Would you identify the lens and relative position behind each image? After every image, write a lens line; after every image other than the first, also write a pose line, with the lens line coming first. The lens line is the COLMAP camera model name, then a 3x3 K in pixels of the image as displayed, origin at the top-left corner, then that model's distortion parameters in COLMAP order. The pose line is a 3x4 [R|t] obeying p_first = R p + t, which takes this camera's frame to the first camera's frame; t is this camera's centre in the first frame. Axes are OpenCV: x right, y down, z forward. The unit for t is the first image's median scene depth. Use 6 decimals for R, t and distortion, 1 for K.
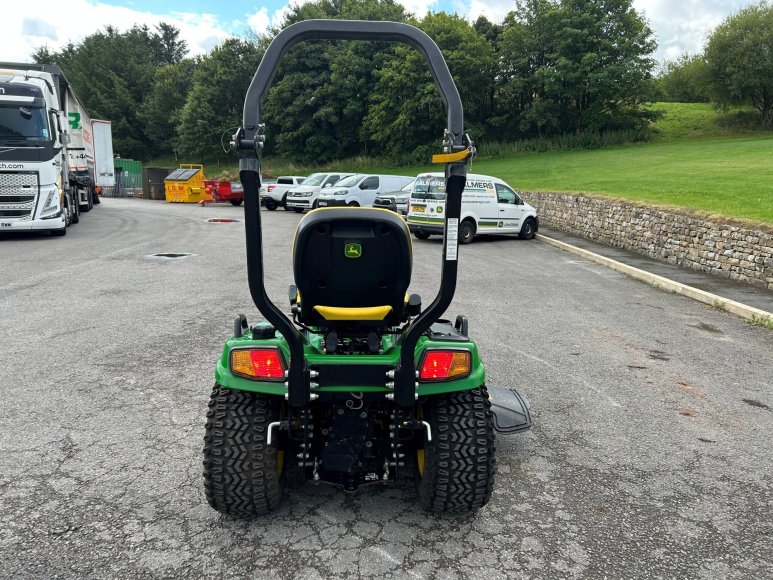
lens RADIAL K [[584.0, 0, 383.7], [0, 584.0, 297.2], [0, 0, 1]] dist [0.058610, -0.060706]
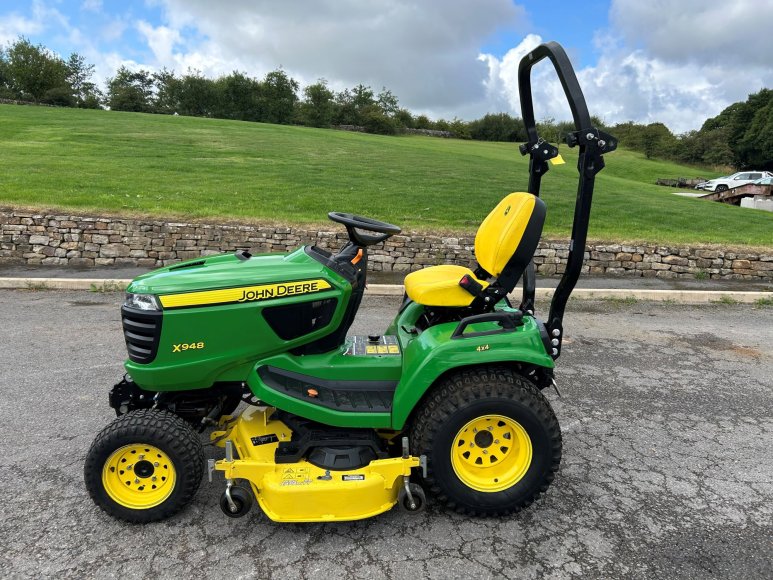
lens RADIAL K [[584.0, 0, 382.9], [0, 584.0, 290.2], [0, 0, 1]] dist [0.058610, -0.060706]
pose [[-0.001495, -0.203232, 0.979129, -1.003175], [0.171325, 0.964602, 0.200479, -0.194124], [-0.985214, 0.168049, 0.033377, 0.977719]]
